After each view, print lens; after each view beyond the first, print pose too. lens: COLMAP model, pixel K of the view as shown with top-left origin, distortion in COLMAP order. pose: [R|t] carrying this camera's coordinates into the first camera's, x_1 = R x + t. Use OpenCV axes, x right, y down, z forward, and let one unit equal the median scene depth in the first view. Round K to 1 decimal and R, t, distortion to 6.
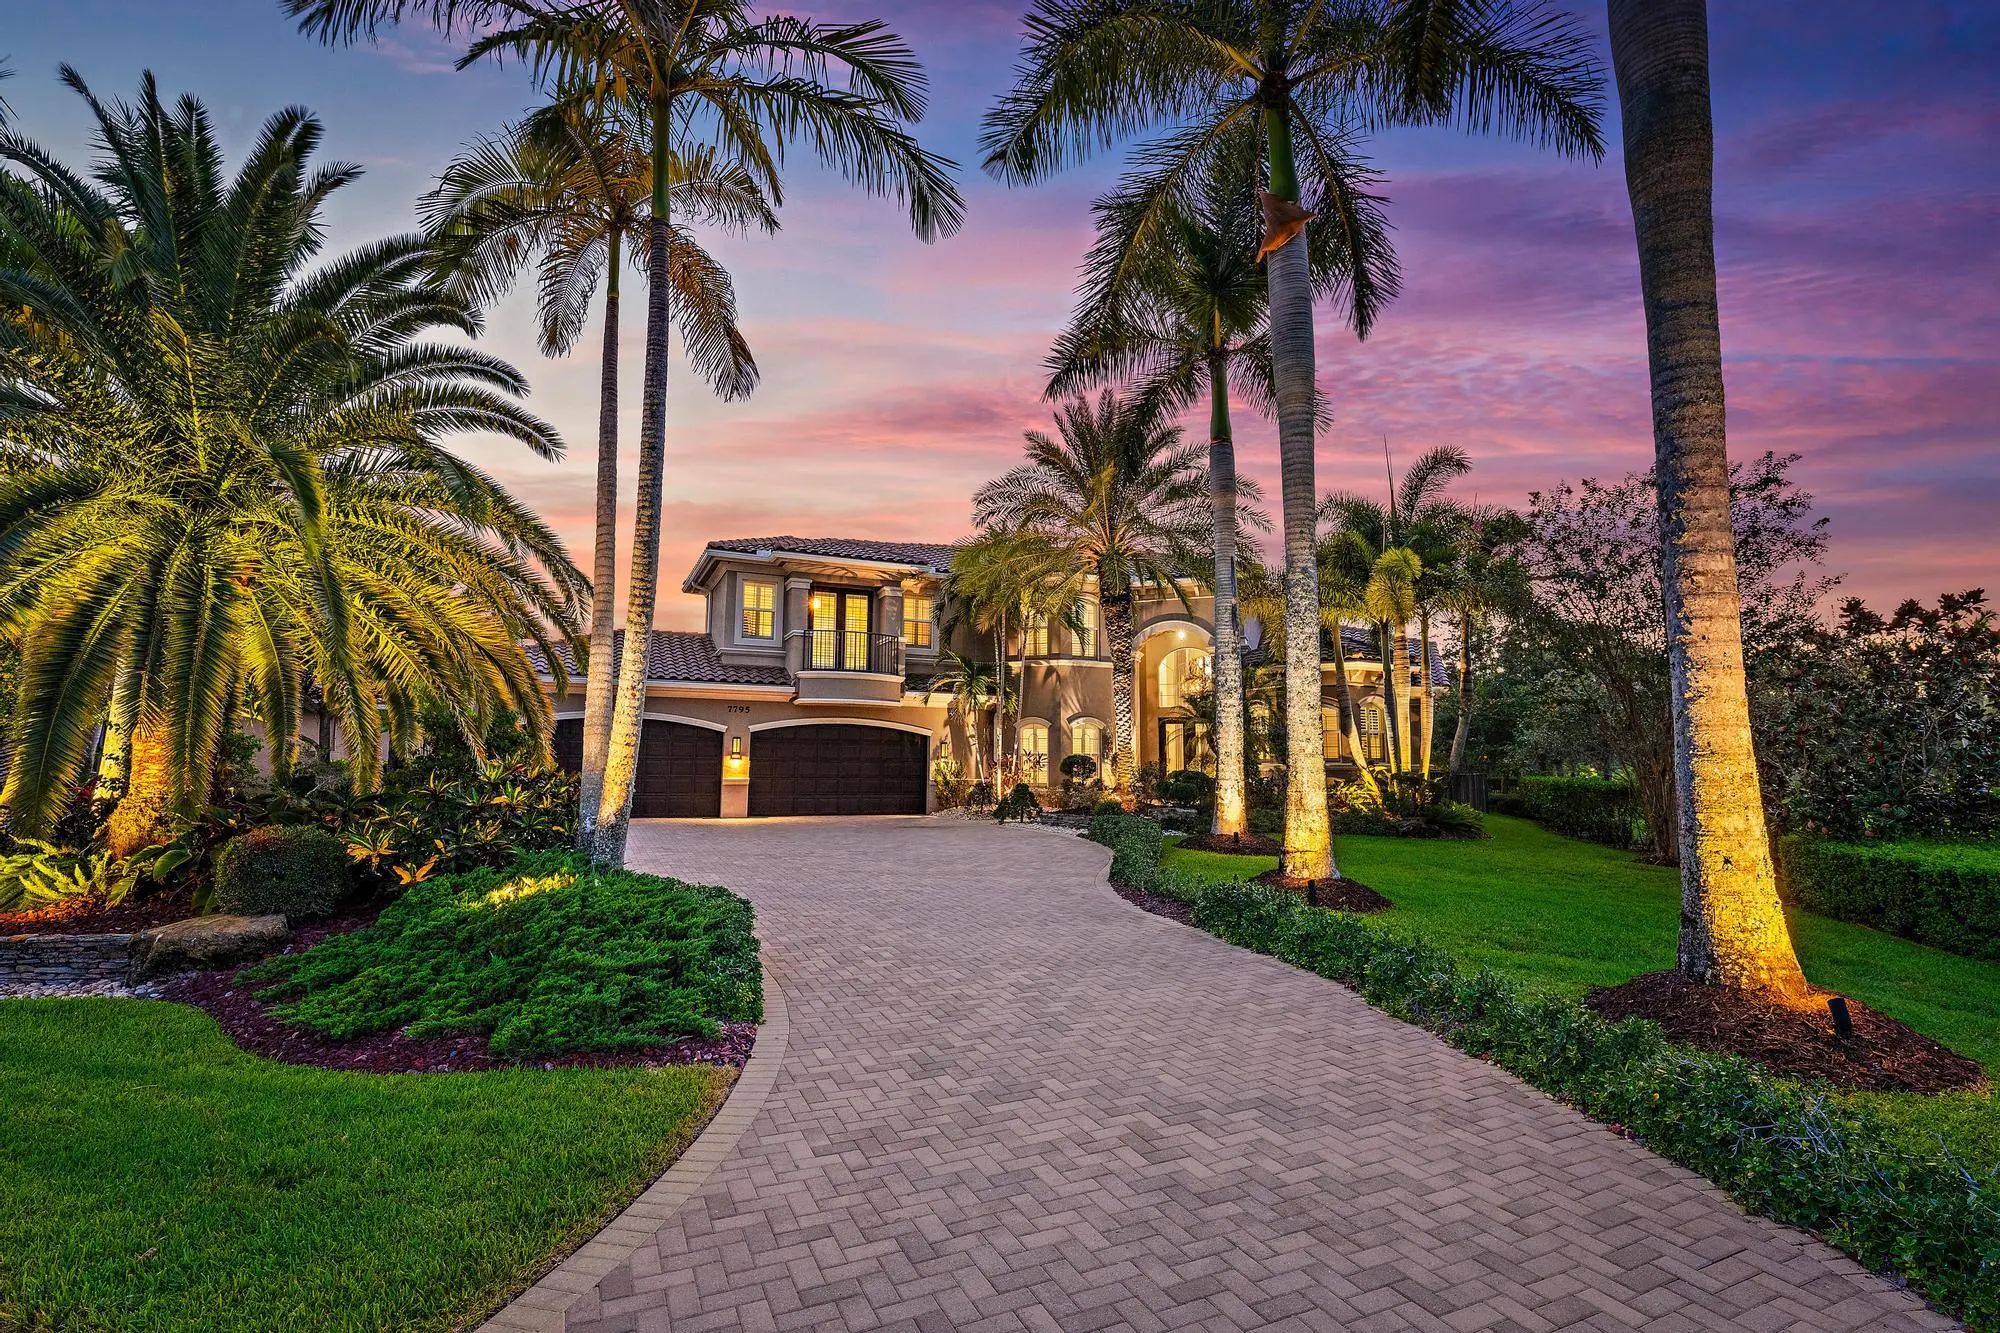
lens RADIAL K [[961.4, 0, 990.3], [0, 961.4, 668.2], [0, 0, 1]] dist [-0.000217, -0.000390]
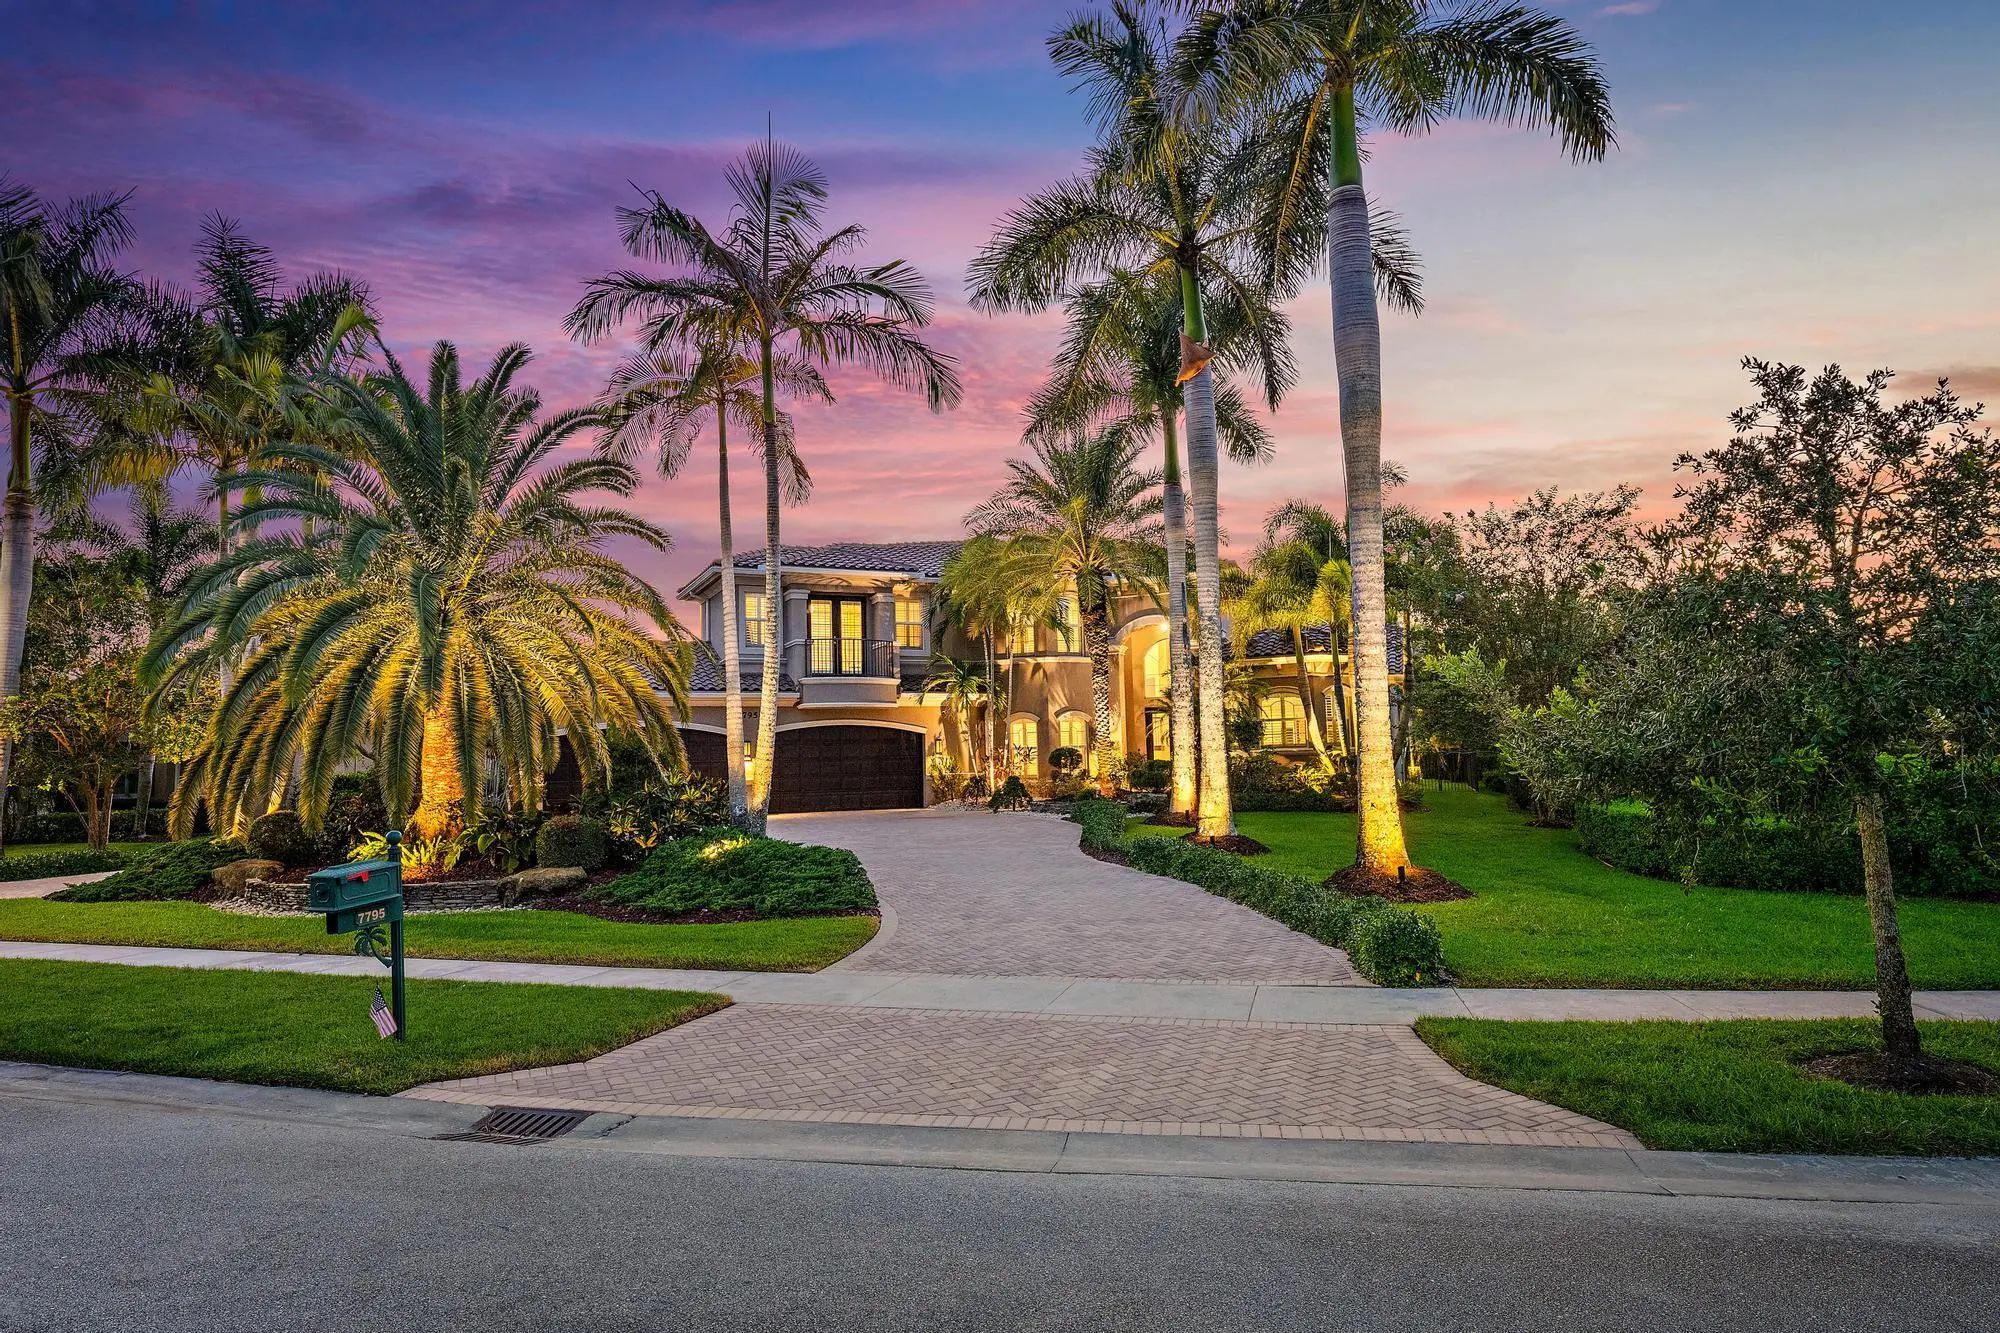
lens RADIAL K [[1202.5, 0, 1008.6], [0, 1202.5, 674.8], [0, 0, 1]] dist [-0.003993, 0.000033]
pose [[0.999126, -0.028475, 0.030606, -0.009910], [0.027363, 0.998972, 0.036144, -0.040636], [-0.031604, -0.035275, 0.998878, -0.331436]]
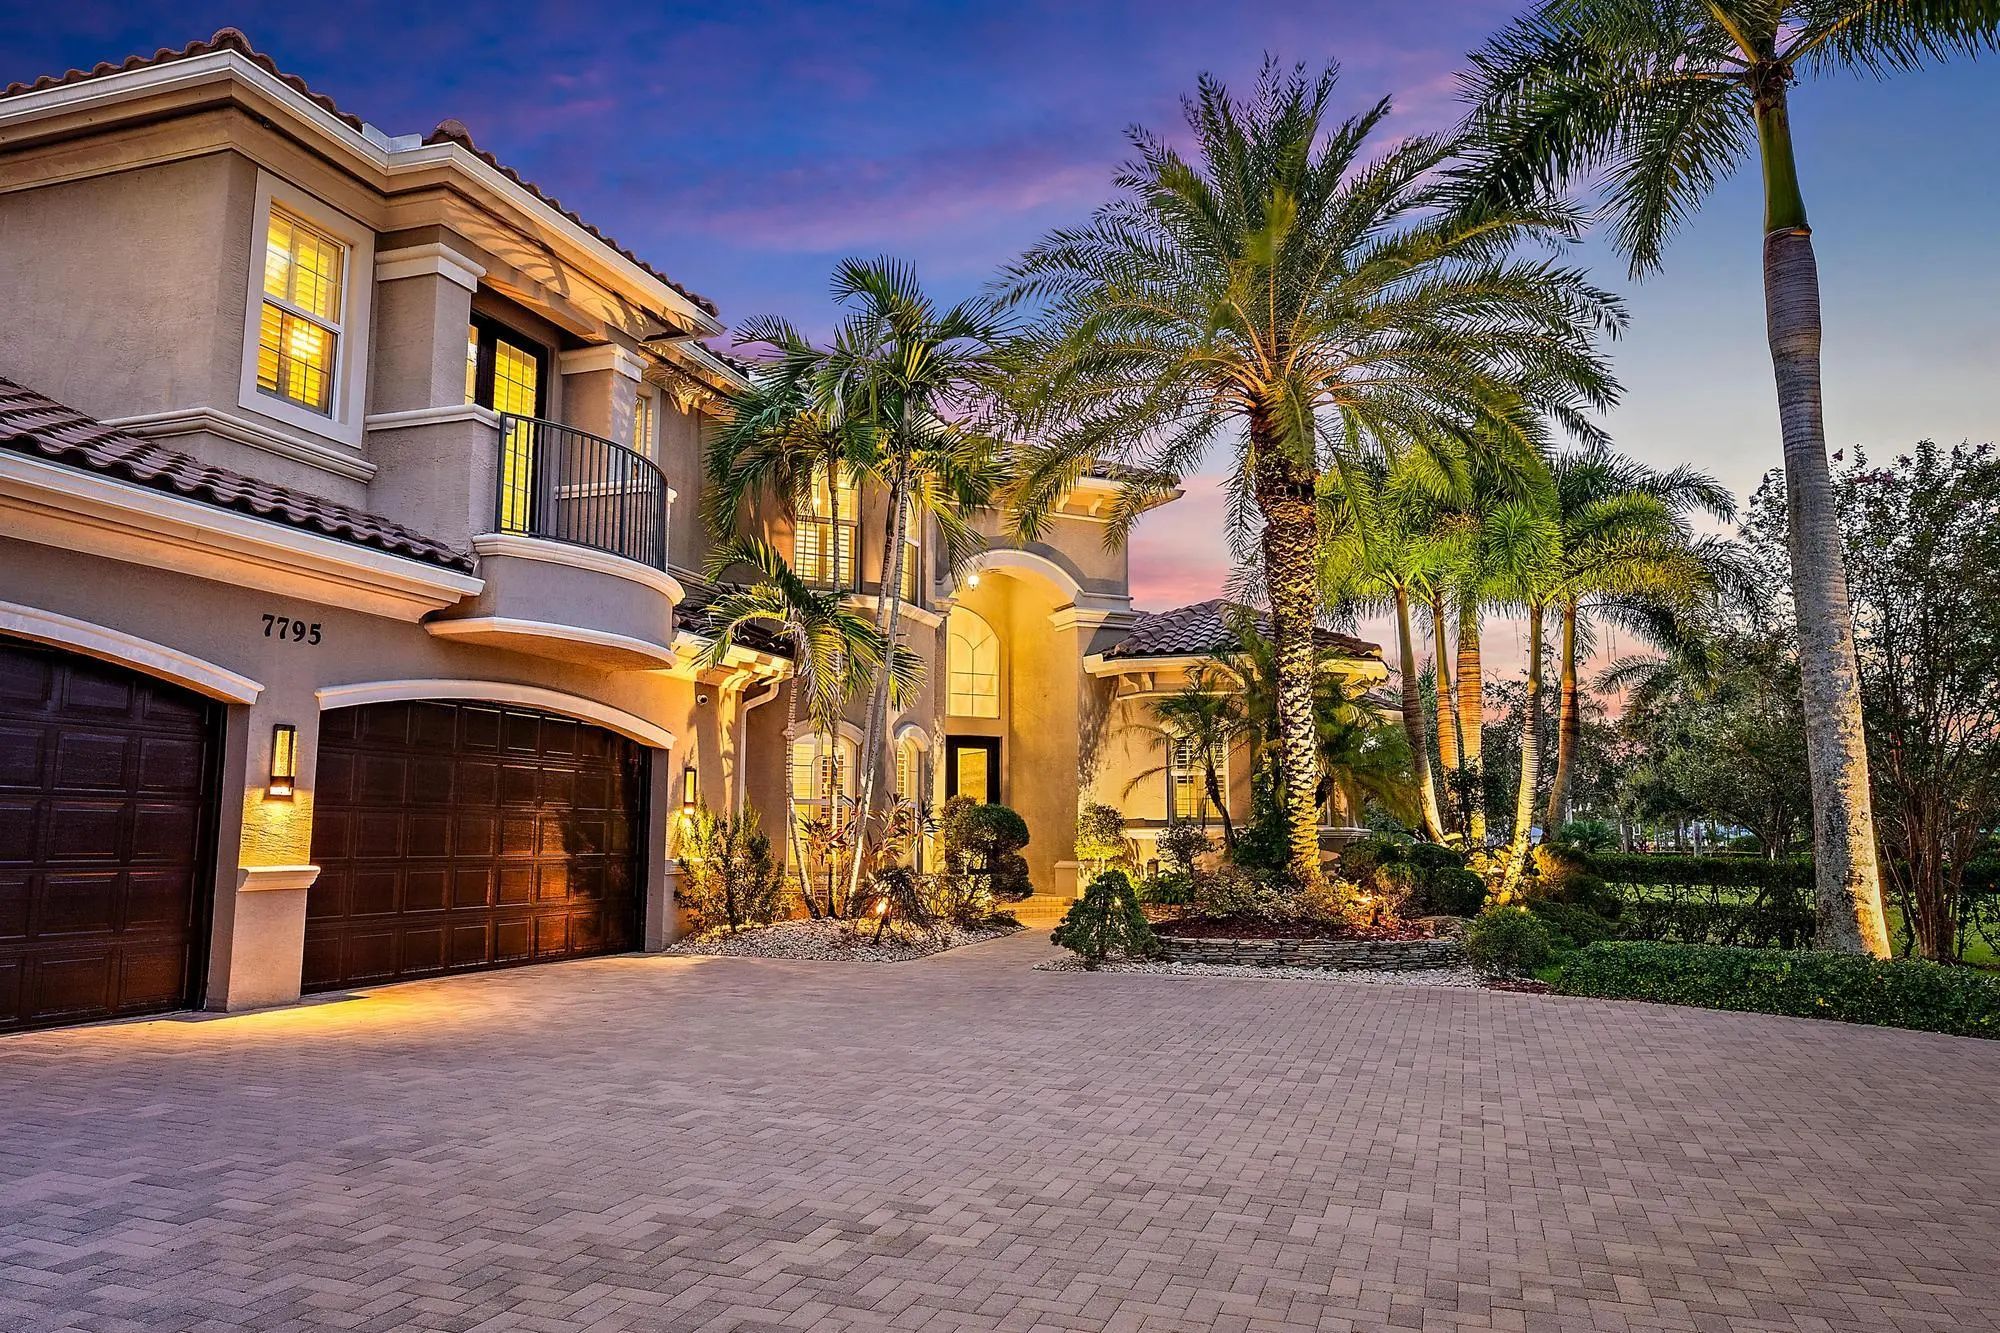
lens RADIAL K [[1435.0, 0, 1001.9], [0, 1435.0, 661.4], [0, 0, 1]] dist [0.000145, -0.000967]
pose [[0.670626, 0.090927, 0.736202, -0.420842], [-0.083600, 0.995400, -0.046787, 0.052723], [-0.737070, -0.030169, 0.675143, 0.525100]]
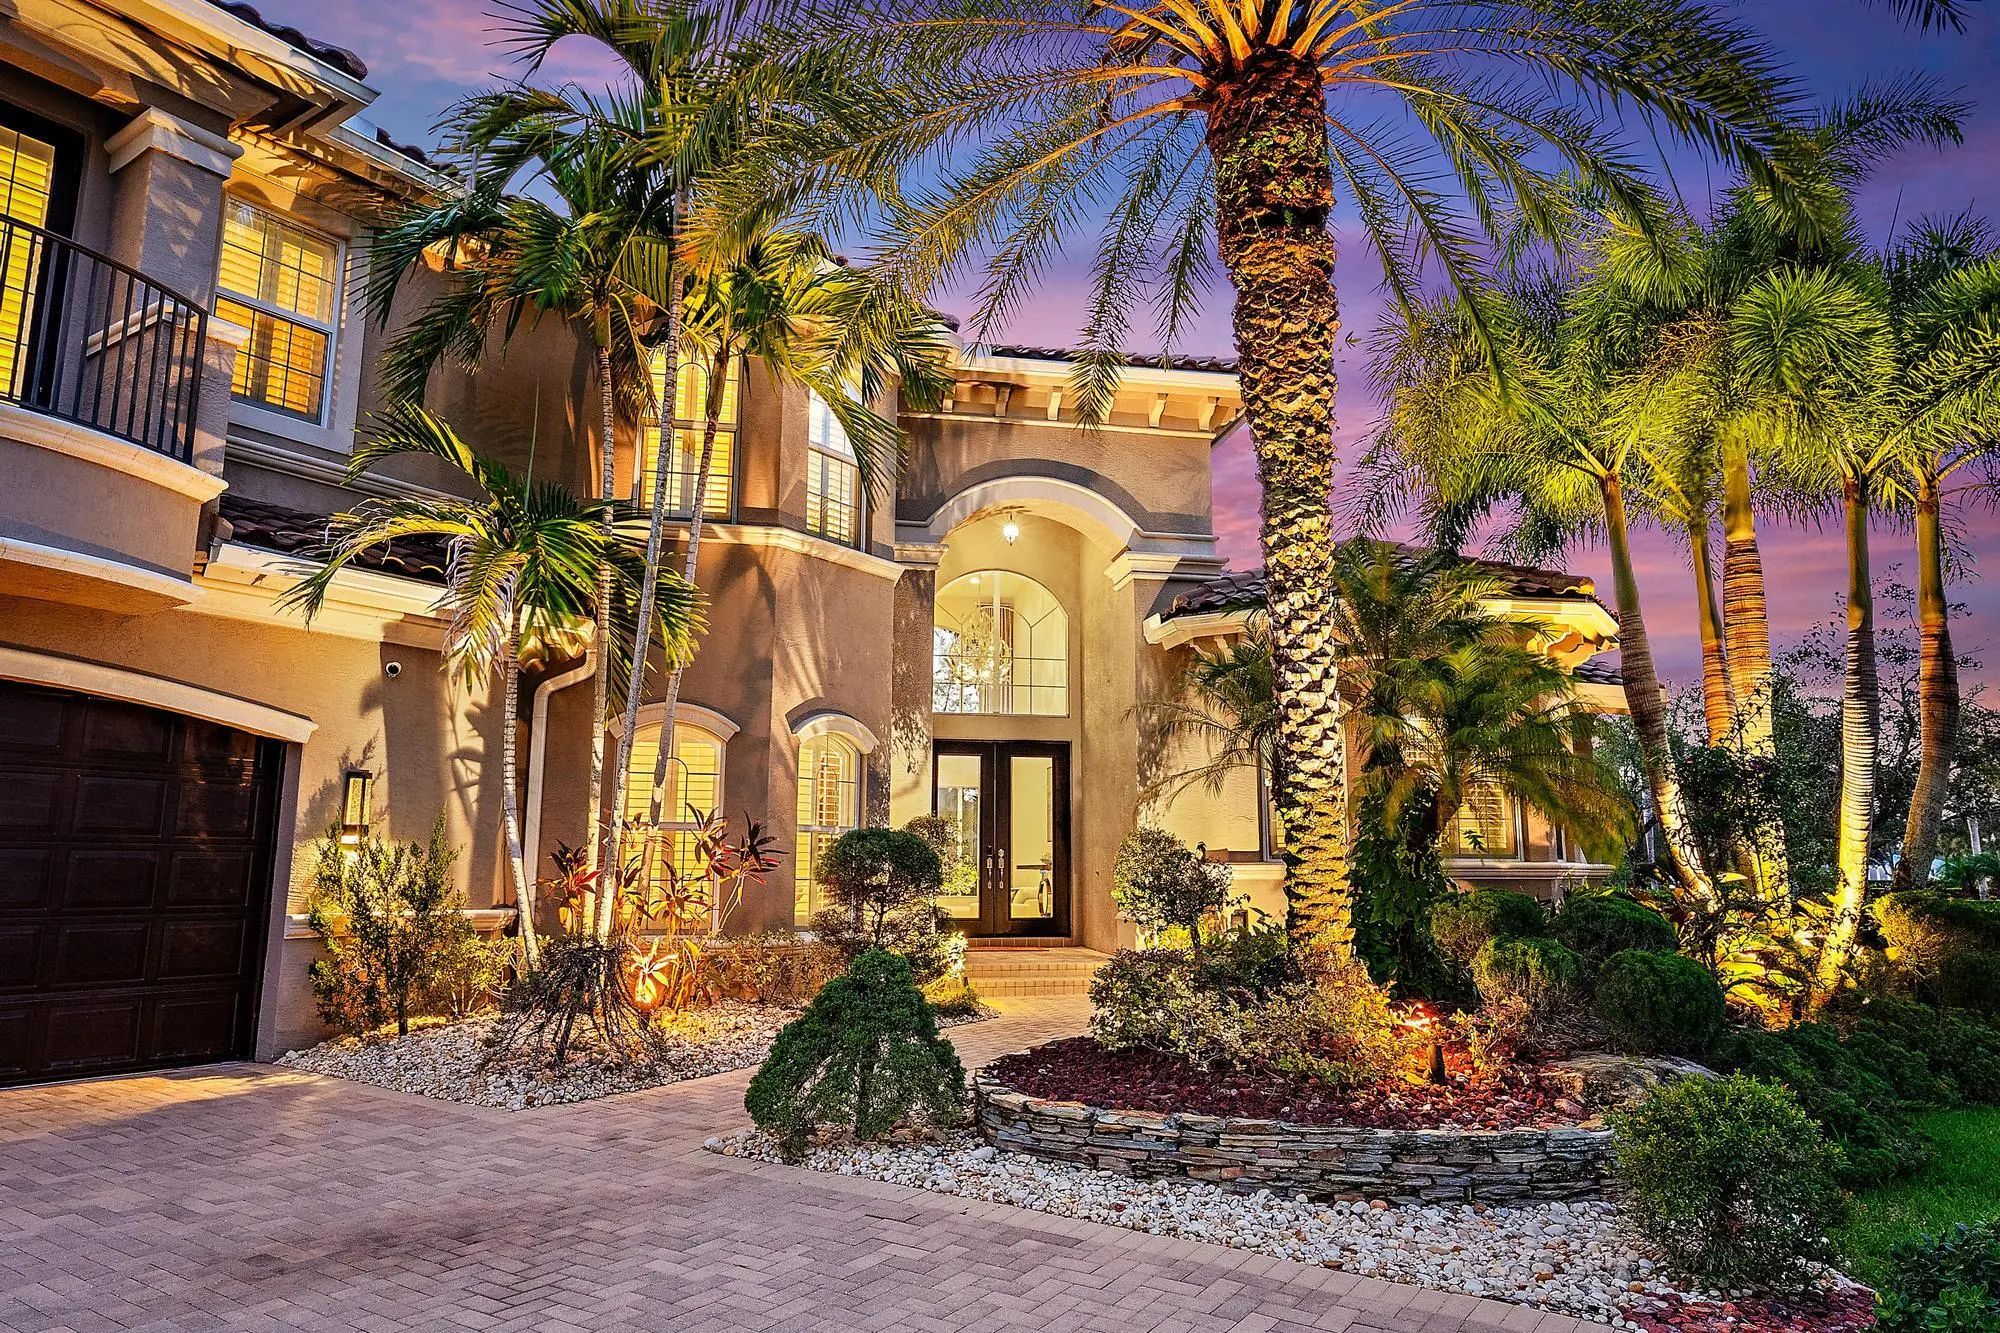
lens RADIAL K [[1280.7, 0, 1001.6], [0, 1280.7, 659.2], [0, 0, 1]] dist [-0.003326, 0.002133]
pose [[0.846901, 0.087179, 0.524556, -0.088642], [-0.061251, 0.995896, -0.066622, 0.061952], [-0.528211, 0.024293, 0.848766, 0.639767]]
